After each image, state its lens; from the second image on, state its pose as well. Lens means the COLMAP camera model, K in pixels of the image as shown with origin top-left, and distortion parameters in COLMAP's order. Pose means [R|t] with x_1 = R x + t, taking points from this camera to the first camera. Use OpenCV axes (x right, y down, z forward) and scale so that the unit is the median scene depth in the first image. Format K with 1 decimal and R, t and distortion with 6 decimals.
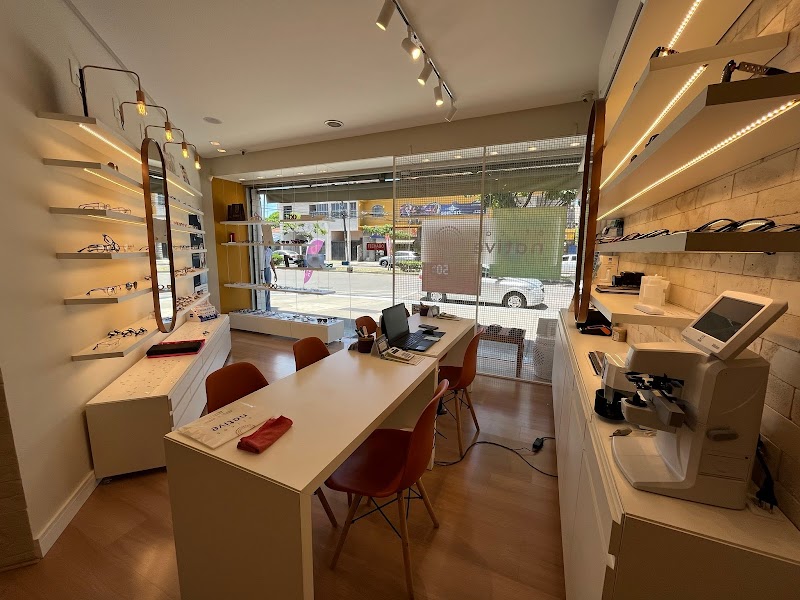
lens RADIAL K [[322.8, 0, 400.0], [0, 322.8, 300.0], [0, 0, 1]] dist [-0.000117, -0.000032]
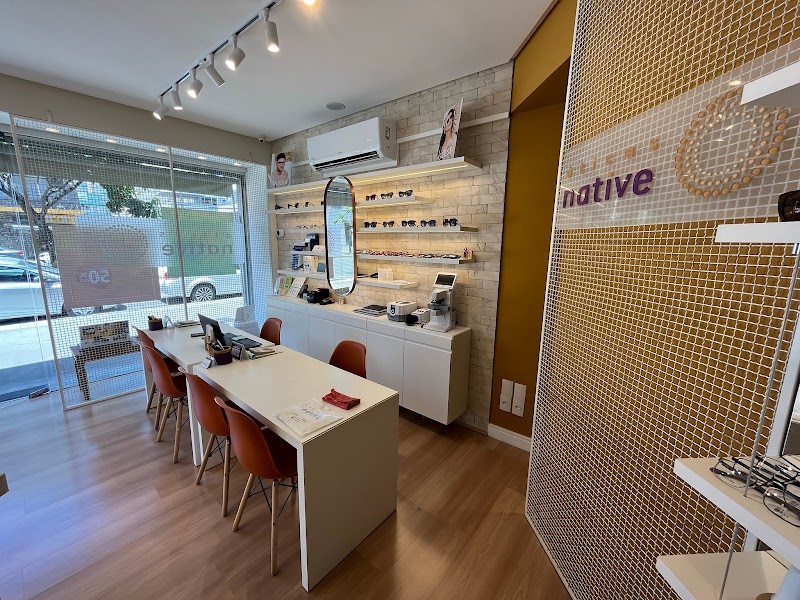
lens RADIAL K [[322.8, 0, 400.0], [0, 322.8, 300.0], [0, 0, 1]] dist [-0.000117, -0.000032]
pose [[0.267944, -0.175966, 0.947229, -0.803035], [0.133187, 0.980504, 0.144473, -0.098086], [-0.954184, 0.087448, 0.286157, 0.140048]]
